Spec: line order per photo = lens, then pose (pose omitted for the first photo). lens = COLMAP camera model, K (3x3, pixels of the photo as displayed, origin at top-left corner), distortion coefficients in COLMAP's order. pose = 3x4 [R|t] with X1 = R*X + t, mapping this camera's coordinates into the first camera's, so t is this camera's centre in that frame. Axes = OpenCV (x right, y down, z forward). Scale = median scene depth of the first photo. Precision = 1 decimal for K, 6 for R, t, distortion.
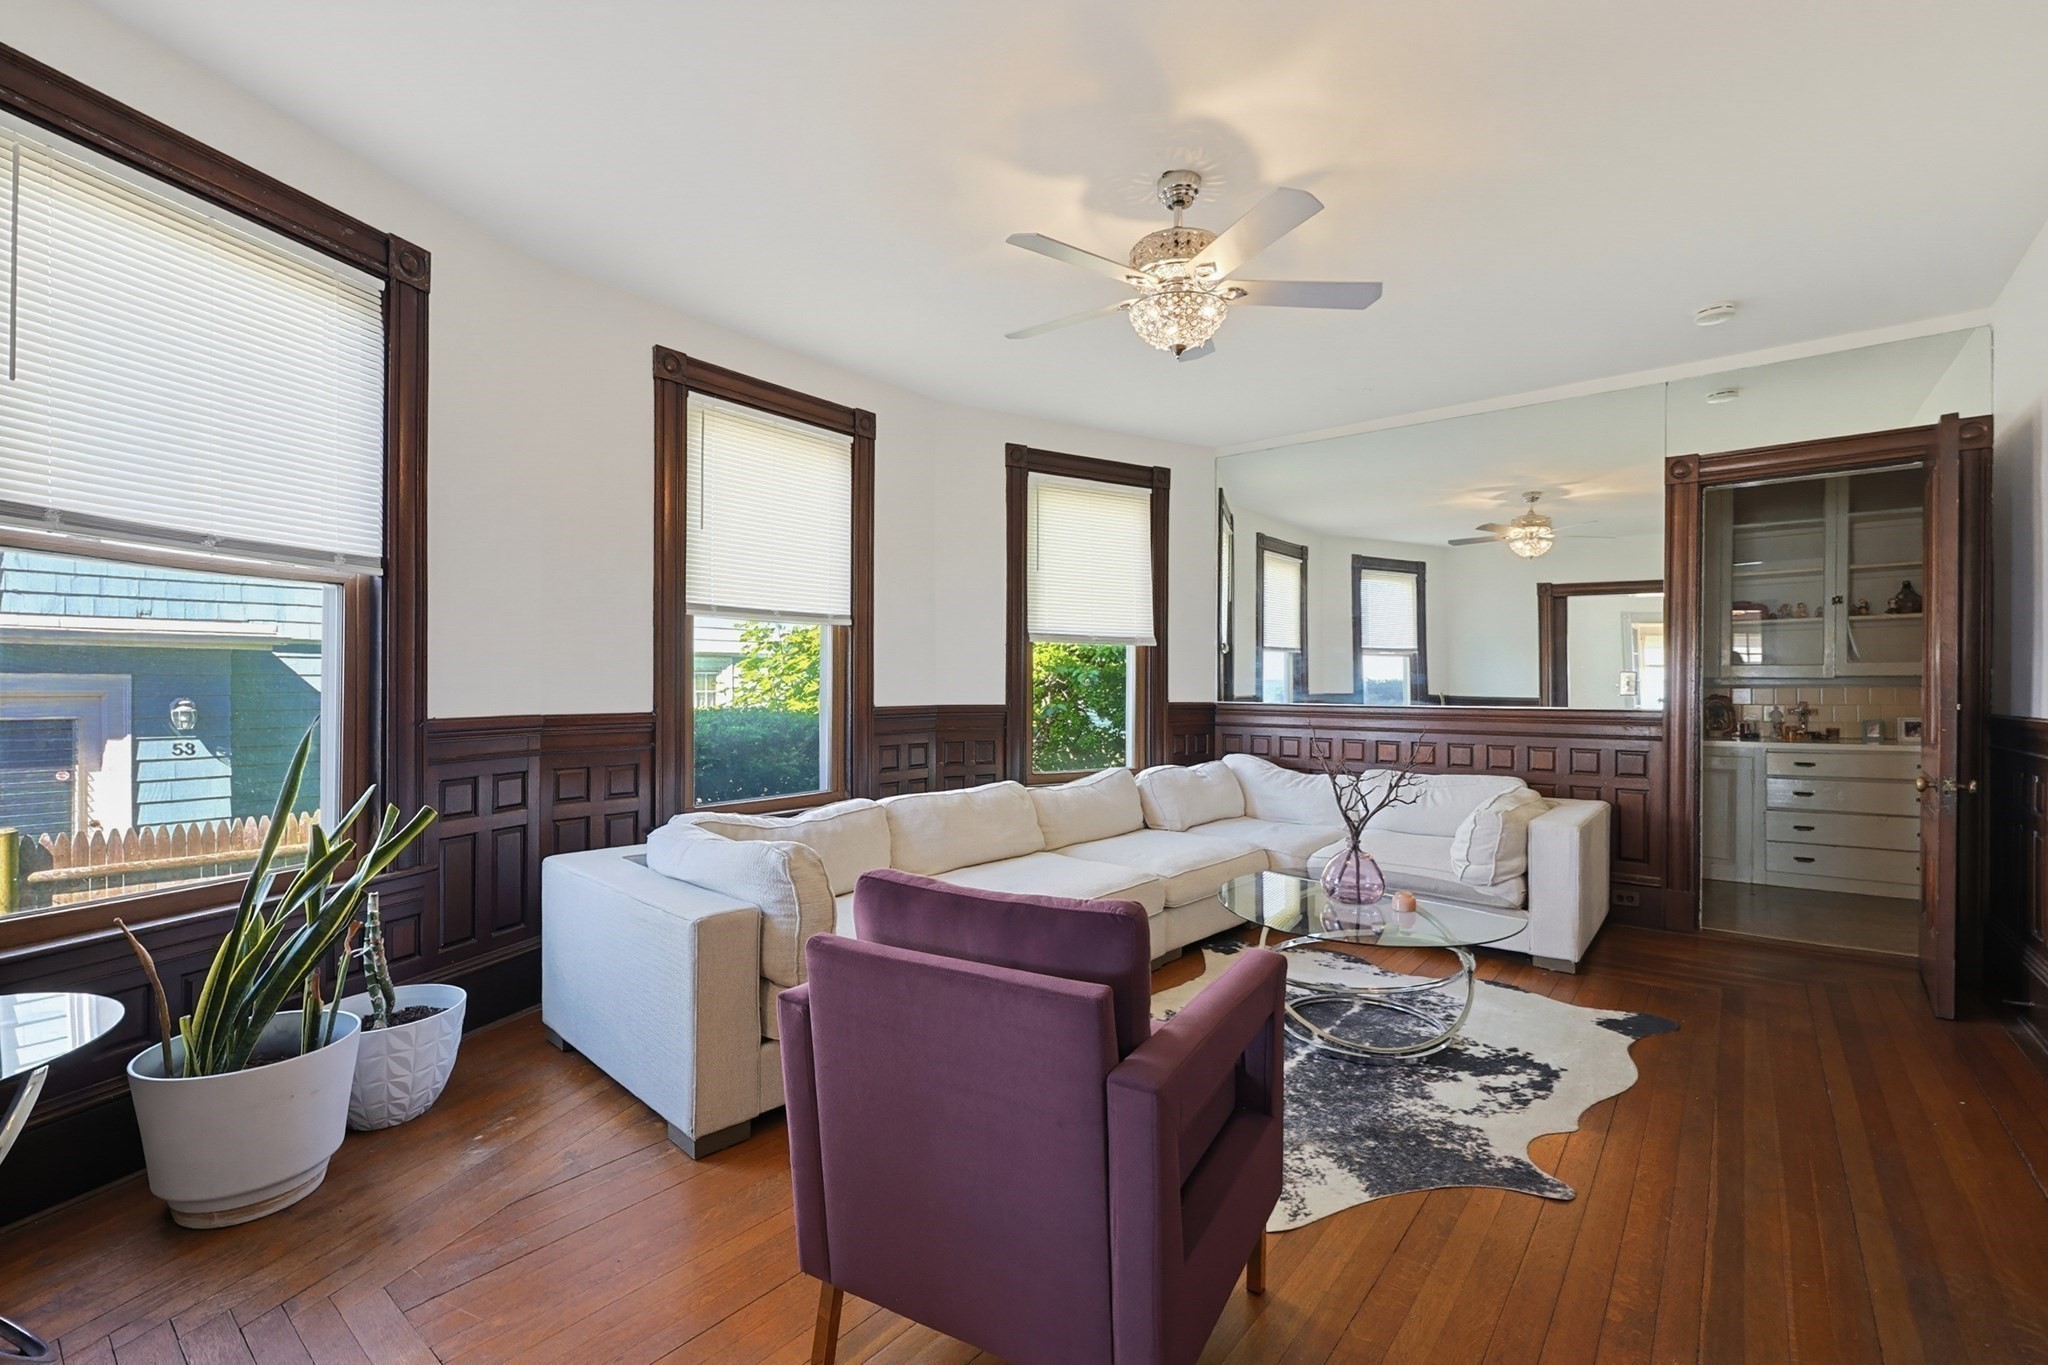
lens RADIAL K [[889.7, 0, 1027.7], [0, 889.7, 688.5], [0, 0, 1]] dist [0.001784, -0.000145]
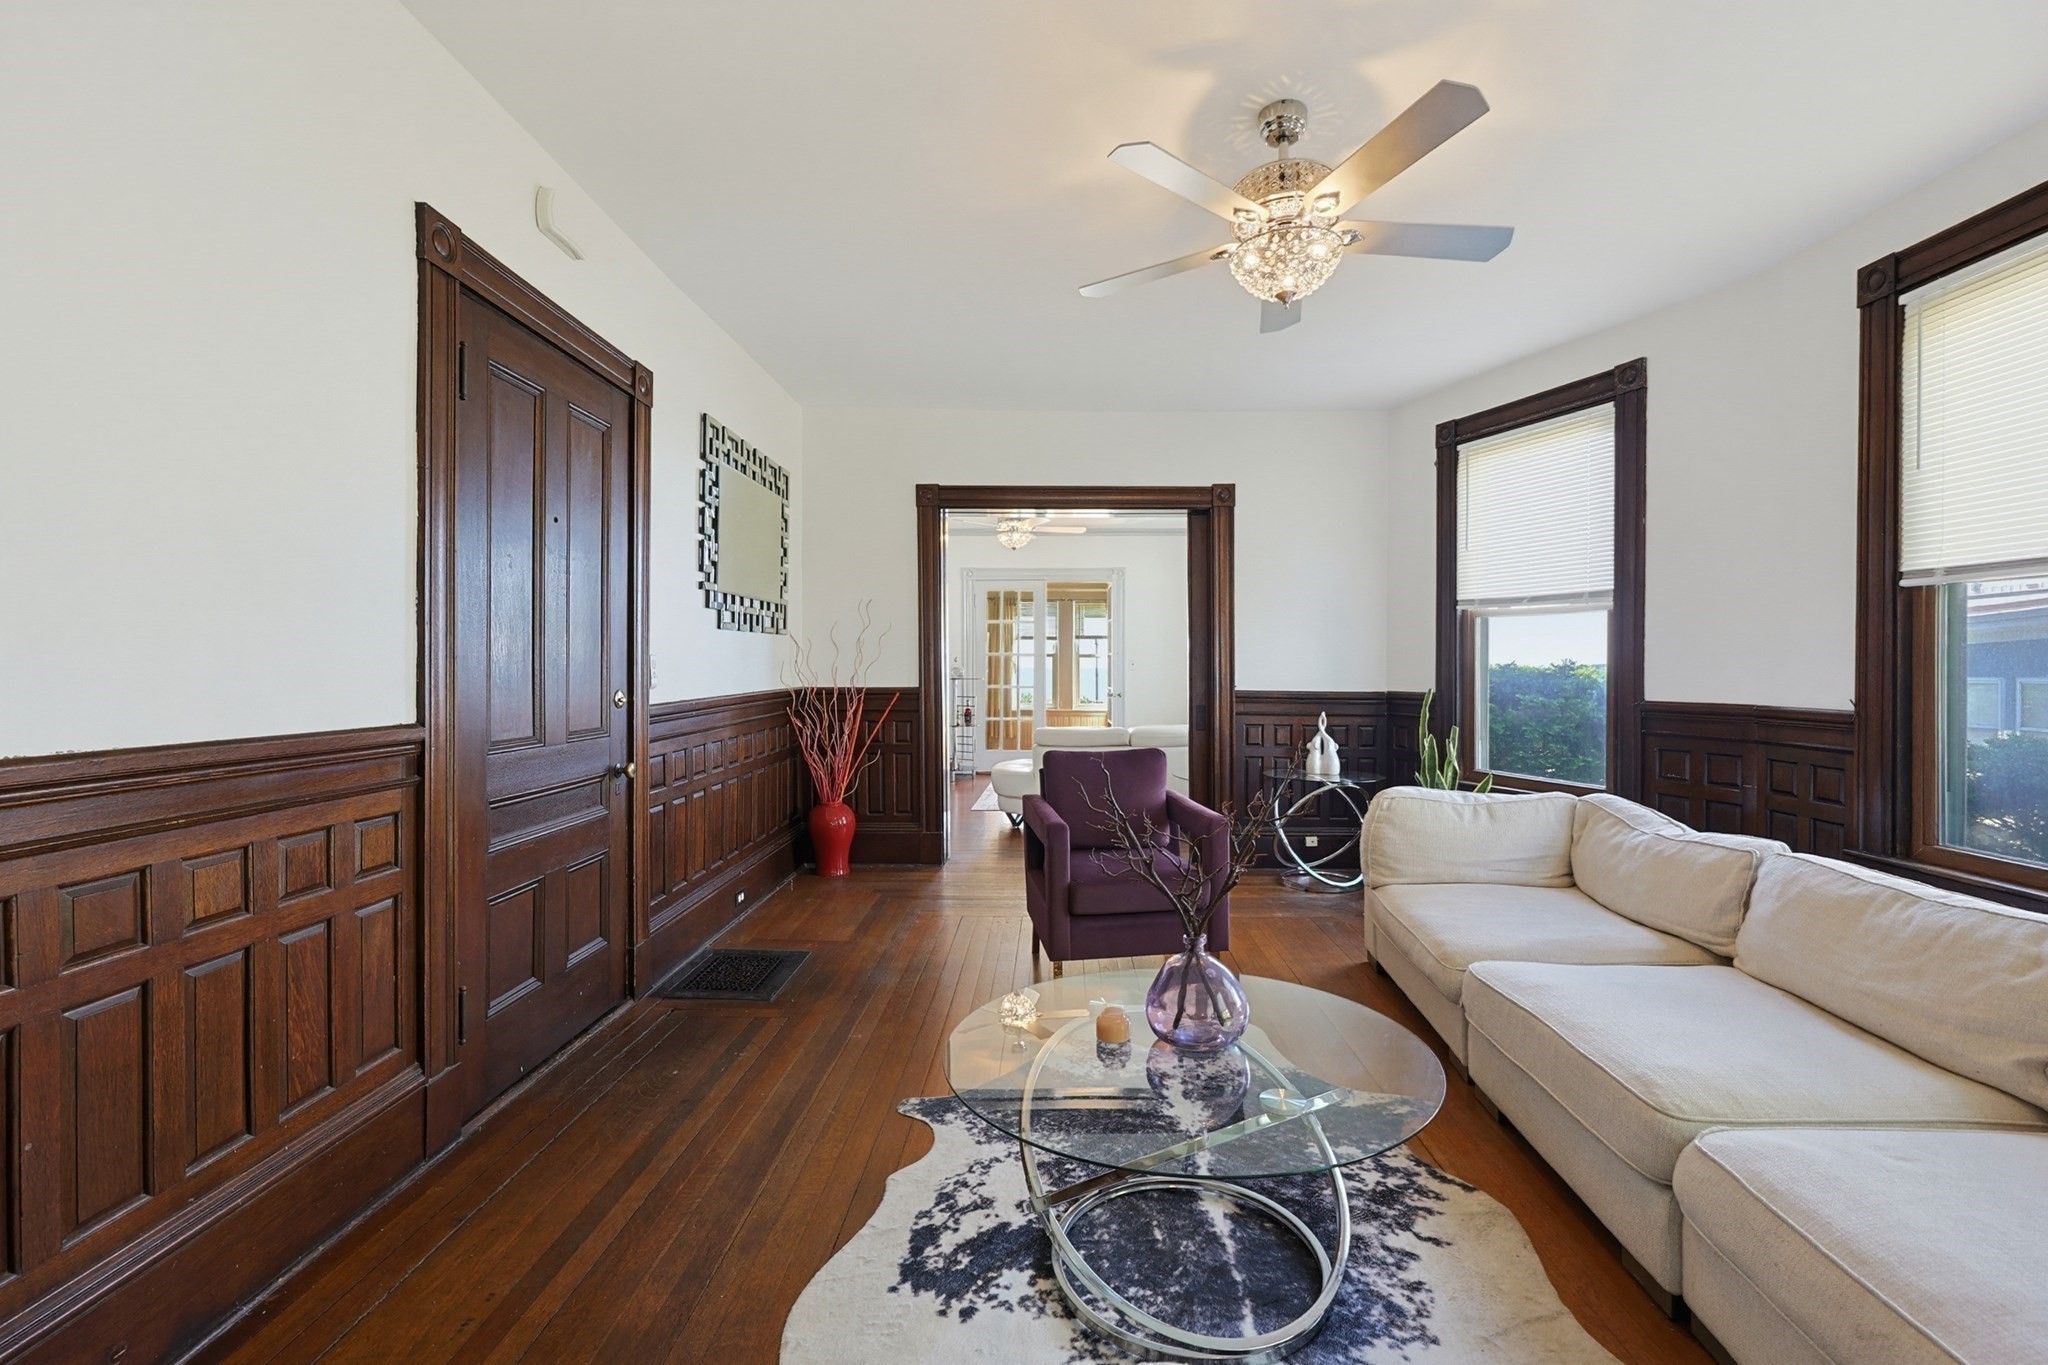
lens RADIAL K [[873.9, 0, 1067.6], [0, 873.9, 664.4], [0, 0, 1]] dist [-0.000032, 0.000162]
pose [[-0.769027, -0.004326, -0.639201, 0.914342], [-0.002481, 0.999990, -0.003783, -0.015036], [0.639211, -0.001323, -0.769030, 1.572715]]
